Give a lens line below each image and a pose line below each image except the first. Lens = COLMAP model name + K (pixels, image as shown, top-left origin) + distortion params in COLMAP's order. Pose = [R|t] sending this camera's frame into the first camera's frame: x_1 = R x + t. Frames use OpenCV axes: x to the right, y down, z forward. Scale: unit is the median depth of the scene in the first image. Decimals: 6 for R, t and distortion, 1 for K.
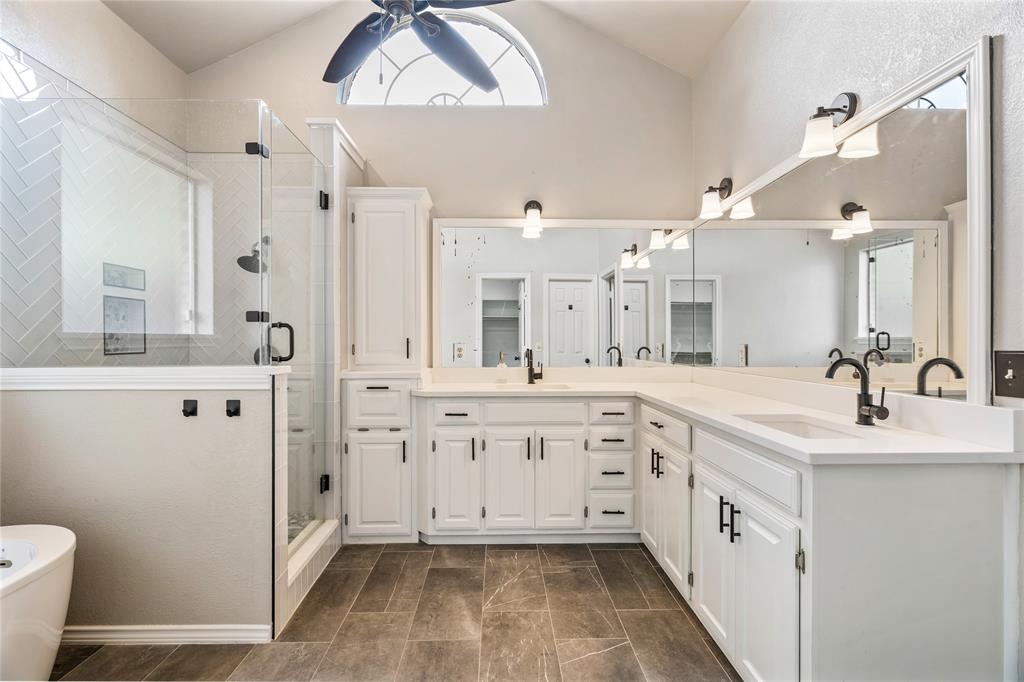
lens RADIAL K [[466.7, 0, 508.5], [0, 466.7, 339.7], [0, 0, 1]] dist [-0.004252, 0.002504]
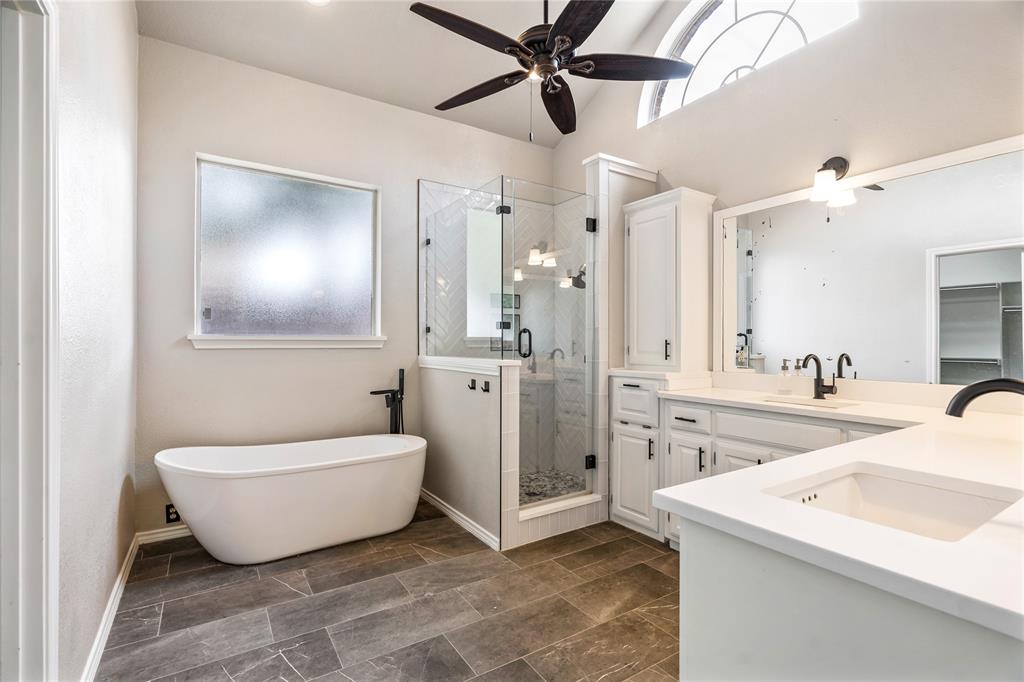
lens RADIAL K [[466.7, 0, 495.5], [0, 466.7, 342.9], [0, 0, 1]] dist [-0.004252, 0.002504]
pose [[0.515038, 0.001860, -0.857165, 0.502410], [-0.001655, 0.999998, 0.001175, 0.002543], [0.857166, 0.000813, 0.515040, 0.174133]]
